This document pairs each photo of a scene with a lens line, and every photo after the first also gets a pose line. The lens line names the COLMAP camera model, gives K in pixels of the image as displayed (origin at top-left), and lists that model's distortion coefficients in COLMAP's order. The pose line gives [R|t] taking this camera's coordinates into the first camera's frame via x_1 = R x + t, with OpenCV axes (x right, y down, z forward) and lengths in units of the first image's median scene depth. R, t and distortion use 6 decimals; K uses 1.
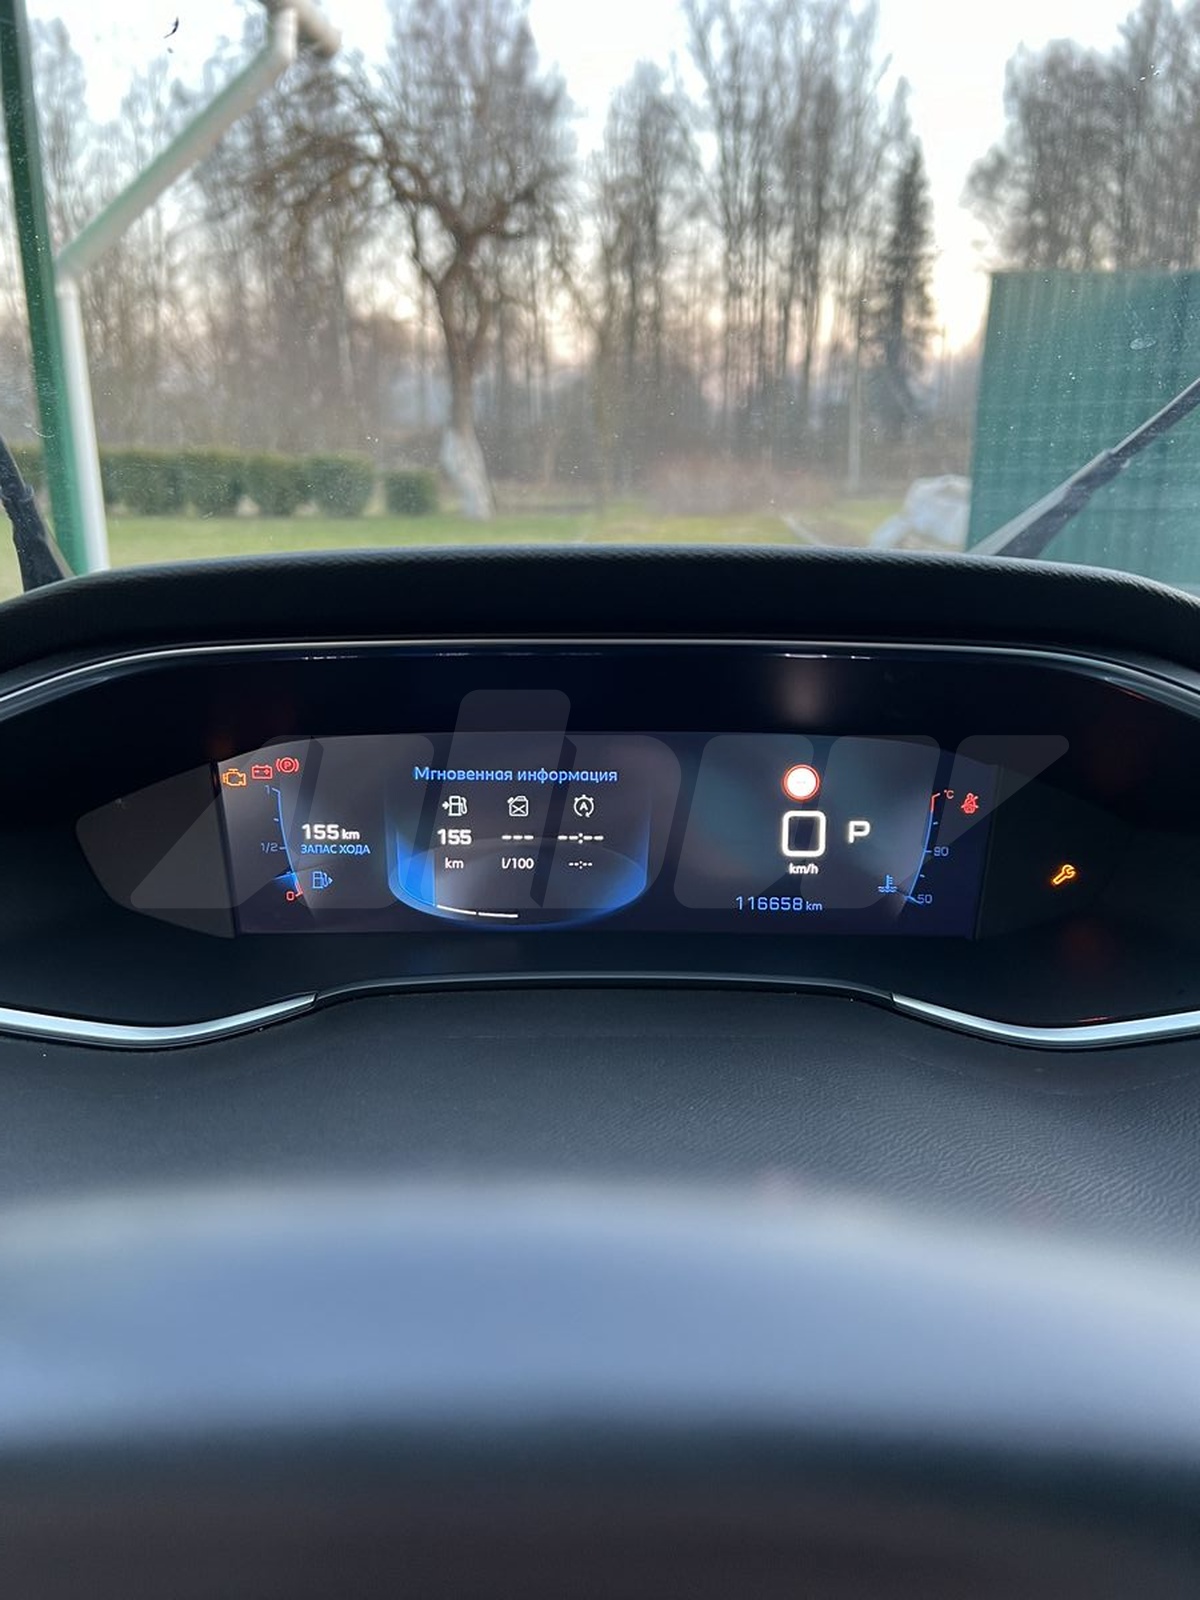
lens RADIAL K [[1215.2, 0, 600.0], [0, 1215.2, 800.0], [0, 0, 1]] dist [0.051389, -0.079584]
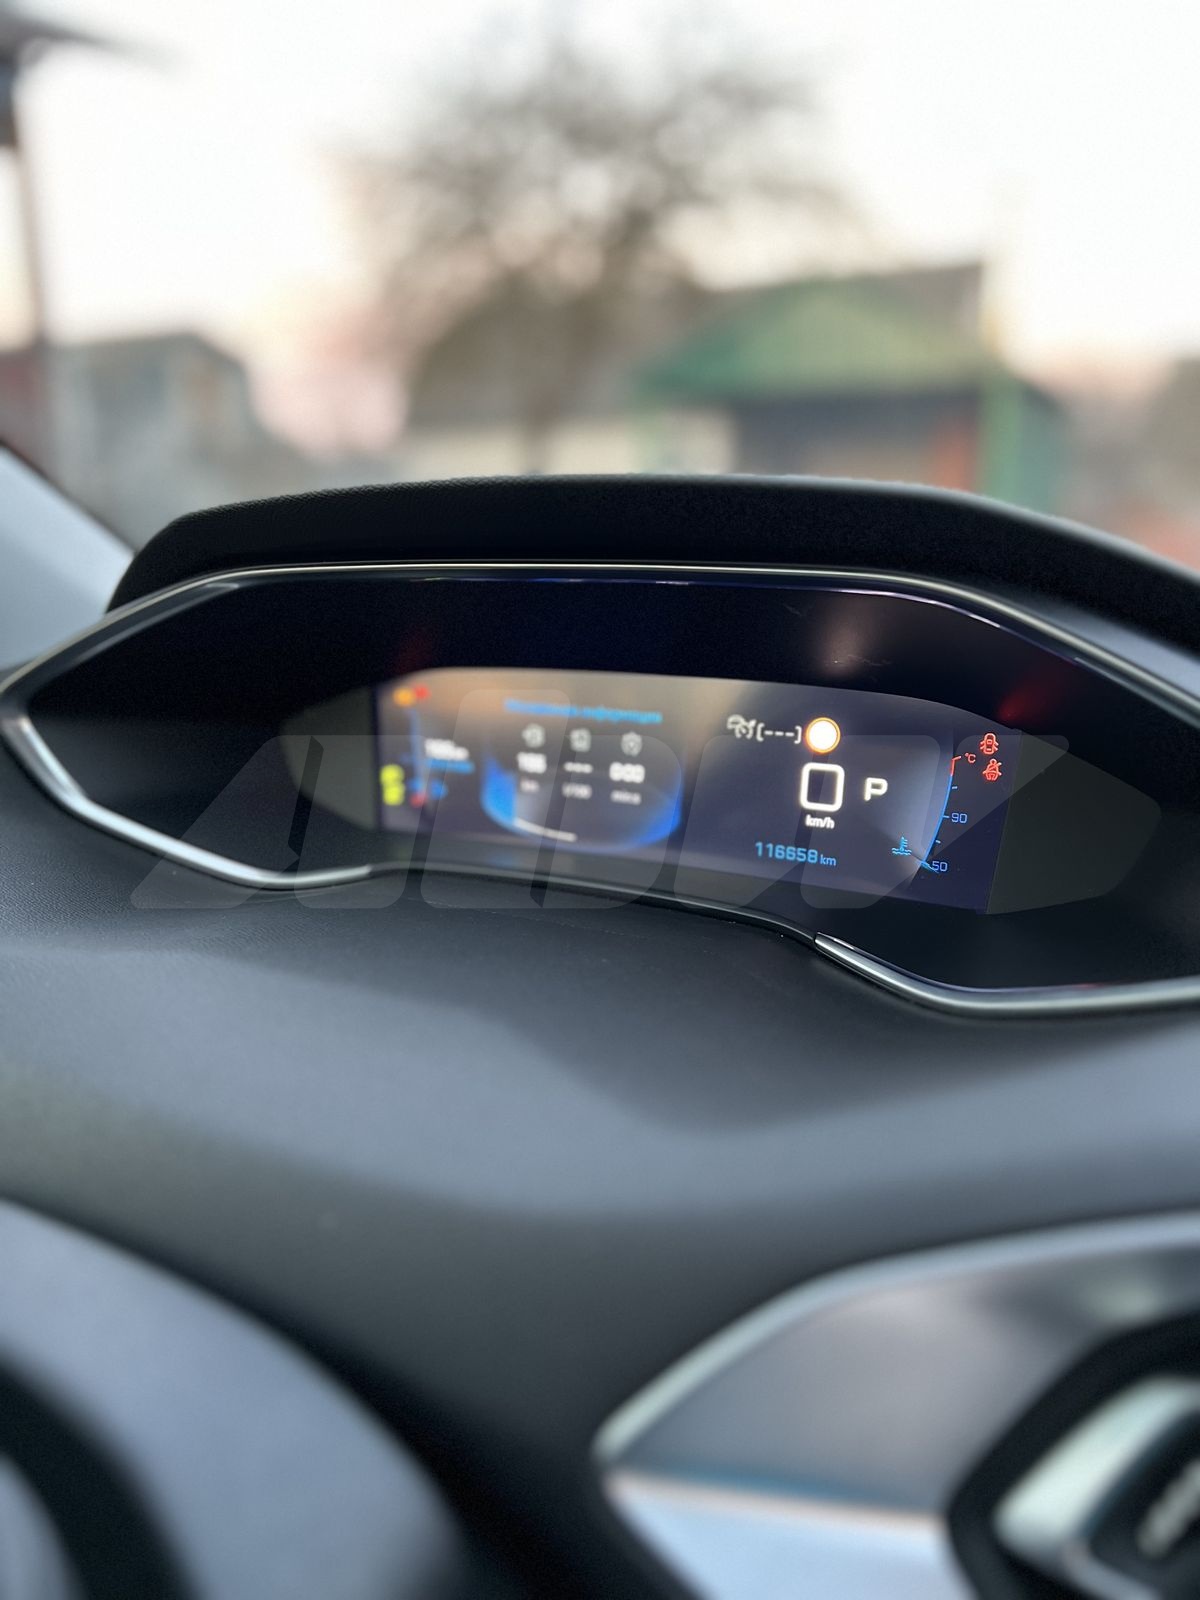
lens RADIAL K [[1215.2, 0, 600.0], [0, 1215.2, 800.0], [0, 0, 1]] dist [0.051389, -0.079584]
pose [[0.857313, 0.091961, -0.506515, 0.521783], [-0.122349, 0.992121, -0.026959, 0.088326], [0.500045, 0.085084, 0.861810, 0.038480]]
